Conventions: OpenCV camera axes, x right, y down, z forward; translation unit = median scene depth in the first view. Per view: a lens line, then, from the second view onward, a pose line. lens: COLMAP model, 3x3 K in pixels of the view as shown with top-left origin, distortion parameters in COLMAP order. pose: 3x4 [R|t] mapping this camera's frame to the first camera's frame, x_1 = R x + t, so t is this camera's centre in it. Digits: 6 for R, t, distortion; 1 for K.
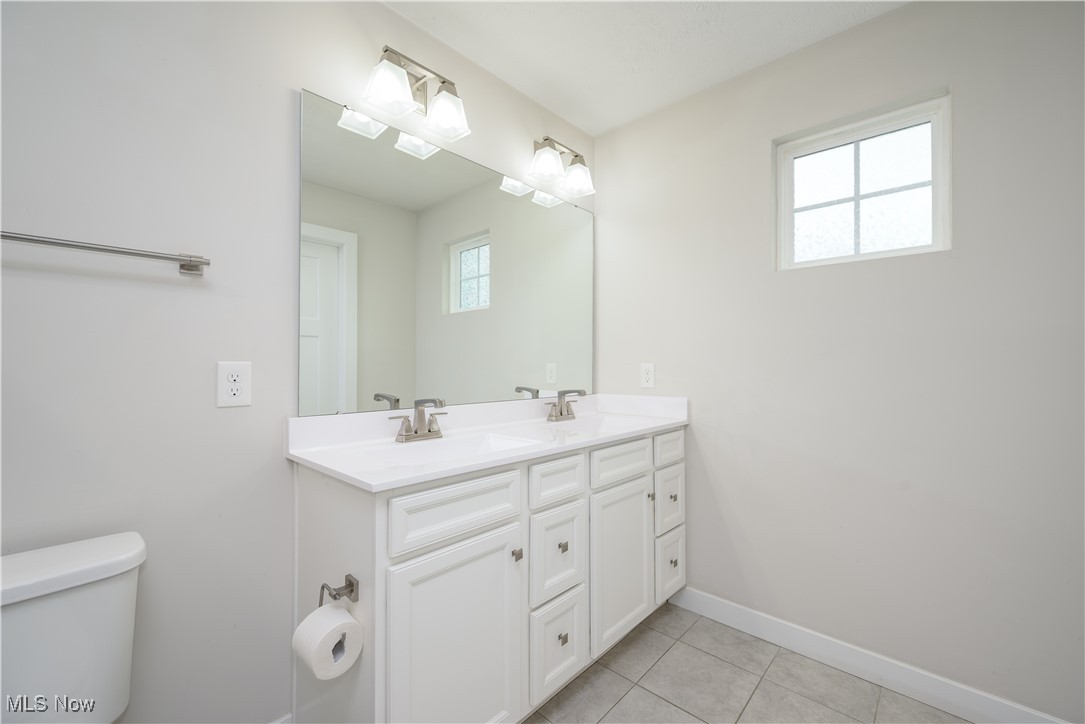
lens RADIAL K [[433.8, 0, 539.9], [0, 433.8, 366.5], [0, 0, 1]] dist [0.007464, -0.000129]
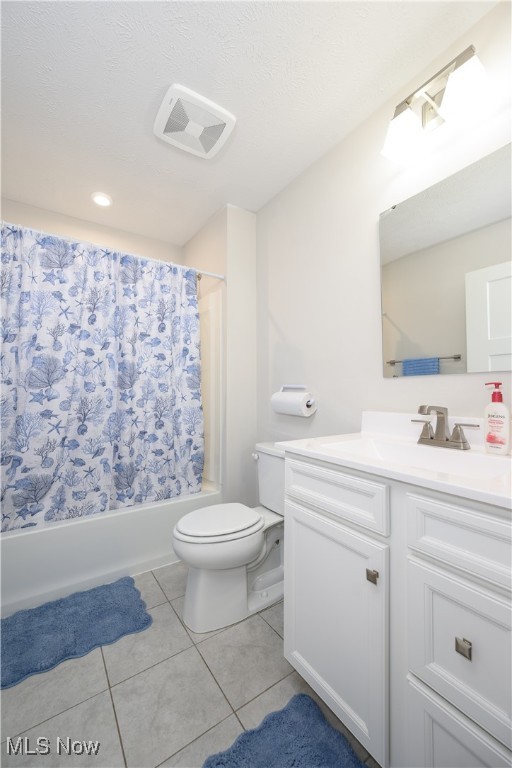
lens RADIAL K [[307.0, 0, 261.5], [0, 307.0, 384.8], [0, 0, 1]] dist [0.007464, -0.000129]
pose [[-0.201626, -0.014120, -0.979361, 0.529683], [0.011135, 0.999798, -0.016707, 0.032599], [0.979399, -0.014274, -0.201428, 0.757646]]
